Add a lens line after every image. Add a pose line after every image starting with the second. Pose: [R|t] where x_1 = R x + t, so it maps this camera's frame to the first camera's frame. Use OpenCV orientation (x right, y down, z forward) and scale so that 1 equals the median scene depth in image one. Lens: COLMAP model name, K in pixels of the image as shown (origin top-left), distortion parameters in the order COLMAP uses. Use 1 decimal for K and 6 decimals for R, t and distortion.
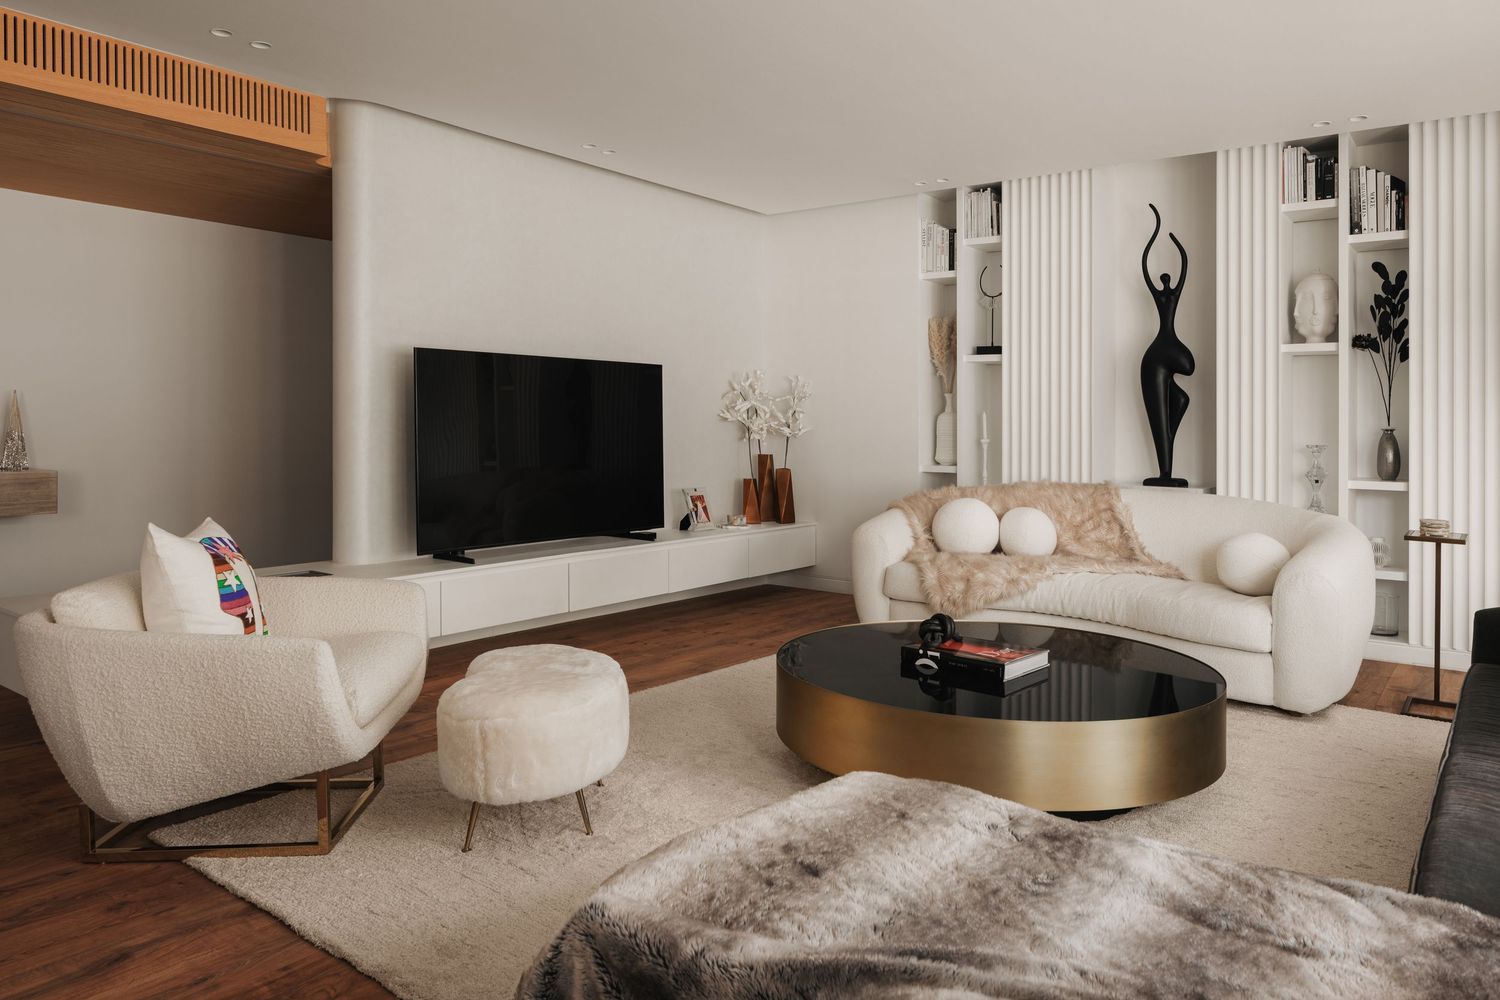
lens RADIAL K [[1009.4, 0, 796.3], [0, 1009.4, 433.1], [0, 0, 1]] dist [-0.009605, -0.001755]
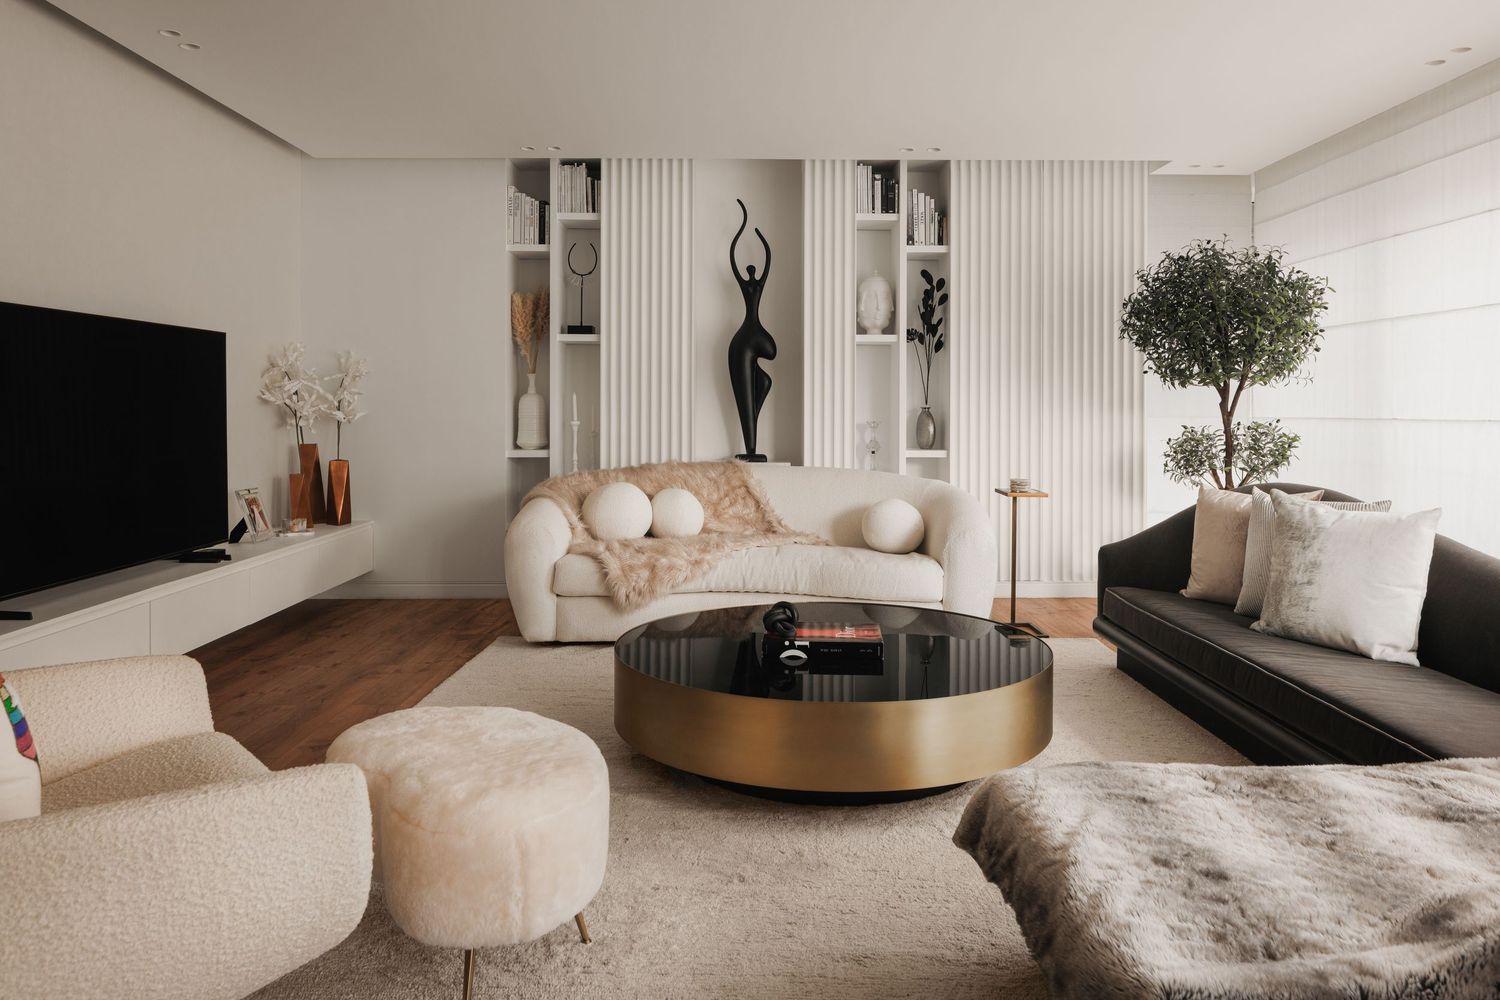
lens RADIAL K [[984.1, 0, 750.8], [0, 984.1, 407.9], [0, 0, 1]] dist [-0.006010, -0.001932]
pose [[0.801365, -0.008631, 0.598113, -0.293560], [0.011929, 0.999928, -0.001552, -0.003995], [-0.598056, 0.008379, 0.801410, 0.170230]]
